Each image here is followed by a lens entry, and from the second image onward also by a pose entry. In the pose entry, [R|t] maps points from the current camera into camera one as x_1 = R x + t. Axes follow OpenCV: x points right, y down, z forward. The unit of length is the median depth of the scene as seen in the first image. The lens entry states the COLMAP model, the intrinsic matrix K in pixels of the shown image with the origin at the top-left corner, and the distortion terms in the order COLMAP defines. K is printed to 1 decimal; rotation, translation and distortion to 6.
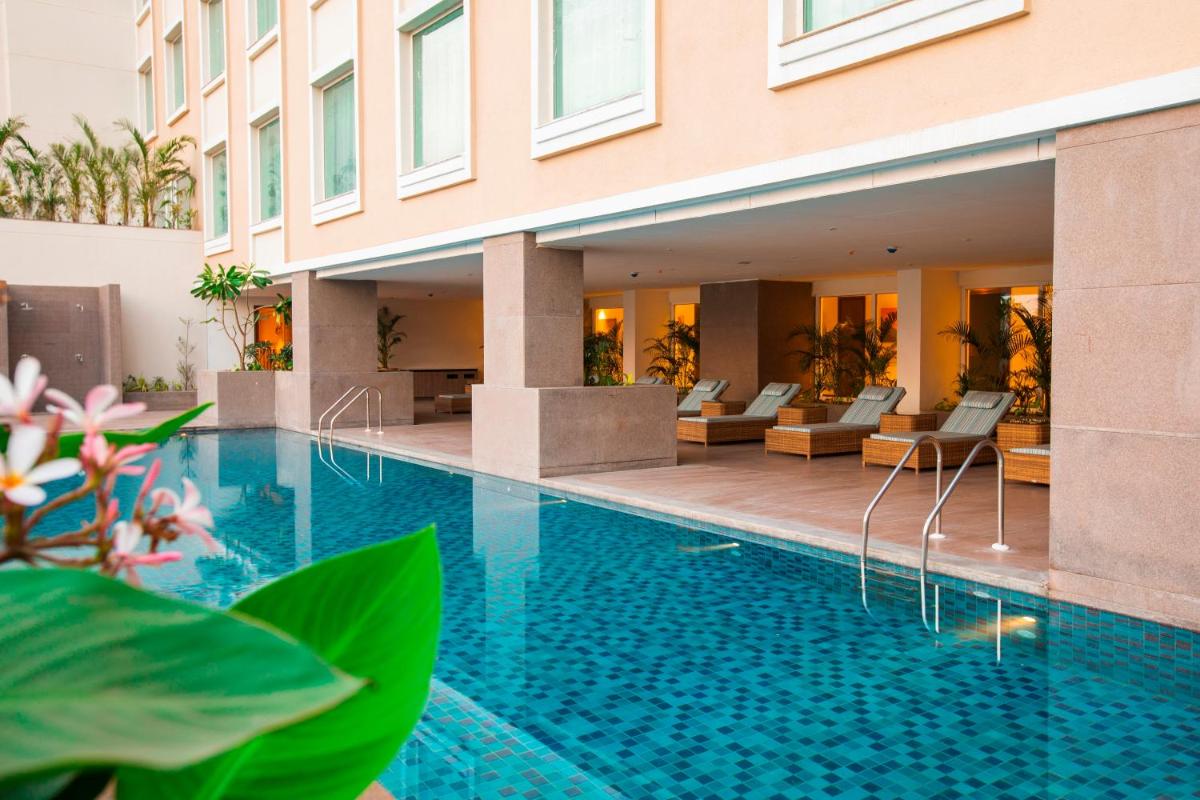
lens RADIAL K [[1030.3, 0, 600.5], [0, 1030.3, 398.0], [0, 0, 1]] dist [-0.004497, -0.000065]
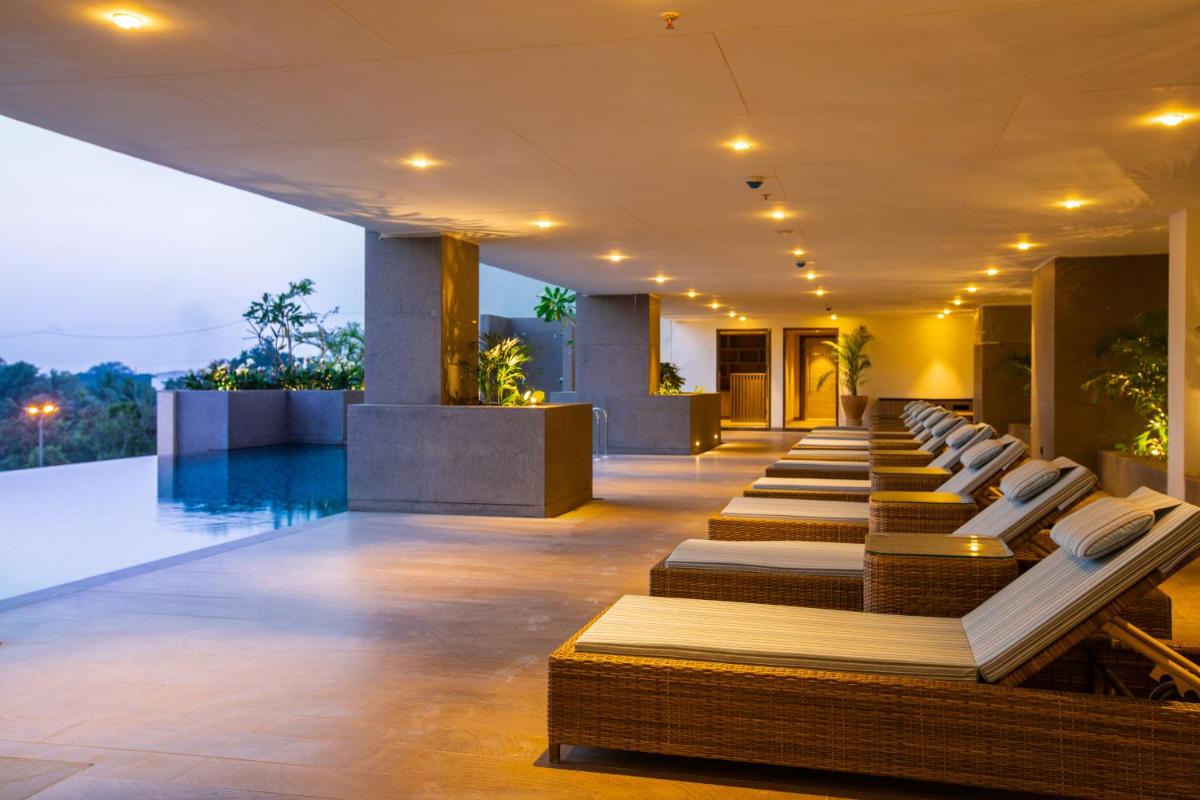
lens RADIAL K [[1030.3, 0, 600.1], [0, 1030.3, 398.1], [0, 0, 1]] dist [-0.004497, -0.000065]
pose [[0.666025, 0.017799, -0.745717, 0.679875], [-0.042947, 0.998972, -0.014514, -0.010576], [0.744692, 0.041693, 0.666104, 0.567303]]
